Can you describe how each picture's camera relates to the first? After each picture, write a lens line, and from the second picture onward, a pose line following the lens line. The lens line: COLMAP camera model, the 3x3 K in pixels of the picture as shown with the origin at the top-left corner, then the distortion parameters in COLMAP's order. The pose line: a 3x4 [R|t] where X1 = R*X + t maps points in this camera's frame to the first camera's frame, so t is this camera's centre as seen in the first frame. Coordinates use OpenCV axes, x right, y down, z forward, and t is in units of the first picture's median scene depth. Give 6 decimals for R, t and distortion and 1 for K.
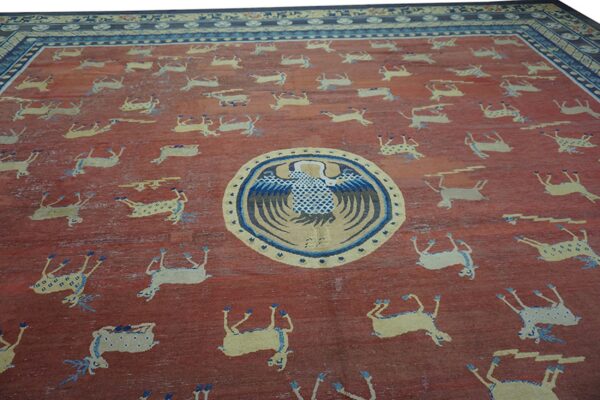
lens RADIAL K [[387.6, 0, 298.5], [0, 387.6, 204.0], [0, 0, 1]] dist [-0.022737, 0.004337]
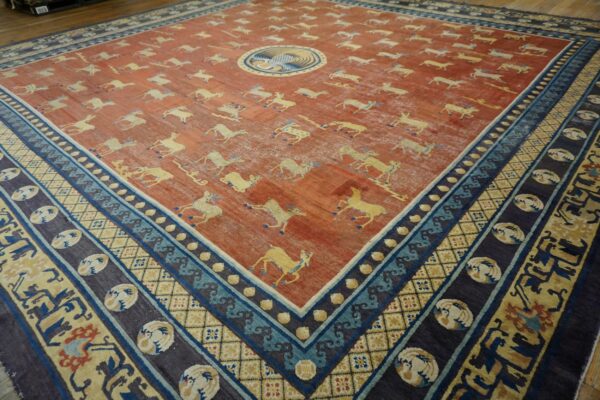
lens RADIAL K [[387.6, 0, 300.4], [0, 387.6, 199.2], [0, 0, 1]] dist [-0.022737, 0.004337]
pose [[-0.684765, -0.443778, 0.578064, -1.305460], [0.533156, 0.235706, 0.812519, -1.234134], [-0.496831, 0.864583, 0.075199, 1.263088]]
